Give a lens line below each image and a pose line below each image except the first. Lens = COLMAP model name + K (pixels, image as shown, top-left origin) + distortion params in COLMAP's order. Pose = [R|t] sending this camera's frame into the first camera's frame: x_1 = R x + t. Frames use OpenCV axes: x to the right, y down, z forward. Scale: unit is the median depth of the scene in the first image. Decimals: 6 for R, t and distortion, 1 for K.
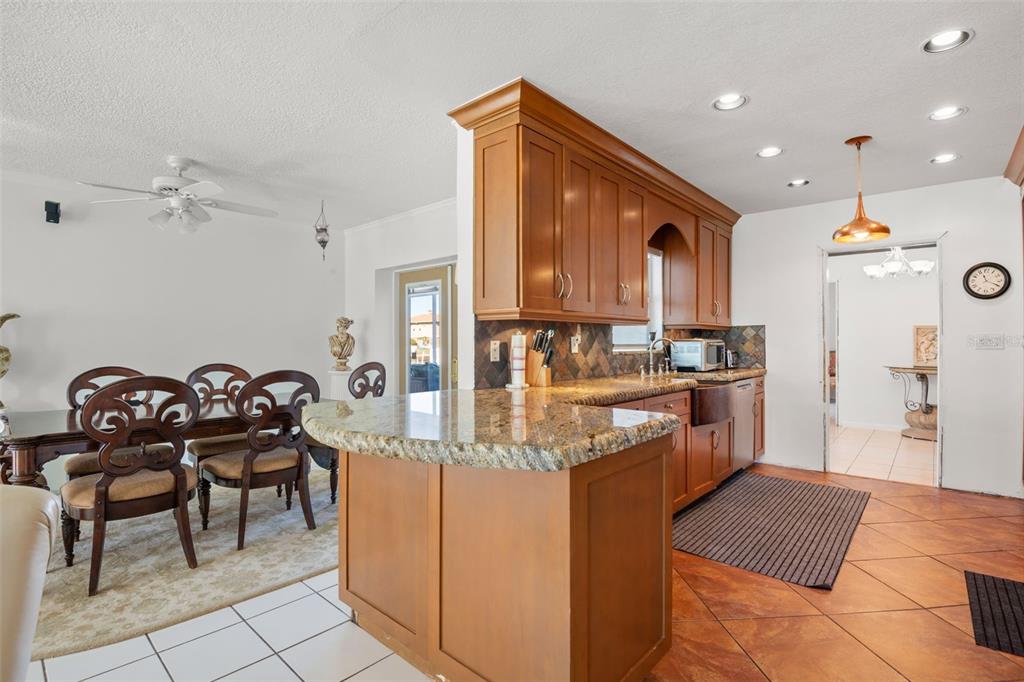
lens RADIAL K [[481.4, 0, 512.0], [0, 481.4, 341.0], [0, 0, 1]] dist [-0.000396, -0.022928]
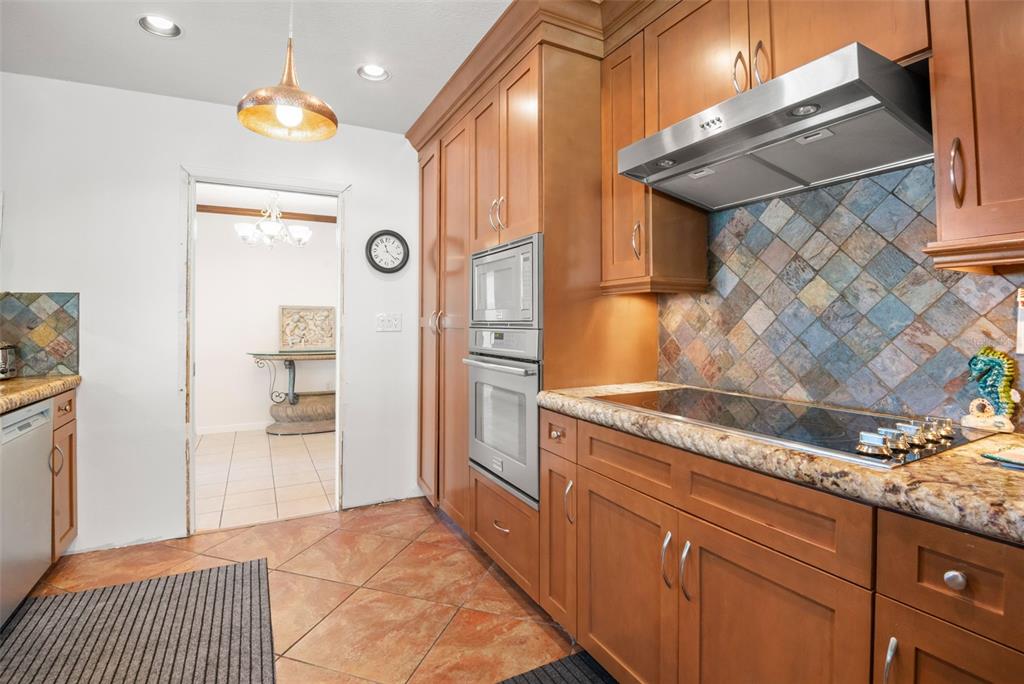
lens RADIAL K [[490.5, 0, 511.3], [0, 490.5, 309.8], [0, 0, 1]] dist [-0.033032, -0.000531]
pose [[0.355341, 0.023418, 0.934443, 0.224373], [0.001951, 0.999665, -0.025794, 0.000167], [-0.934735, 0.010988, 0.355176, 0.403109]]
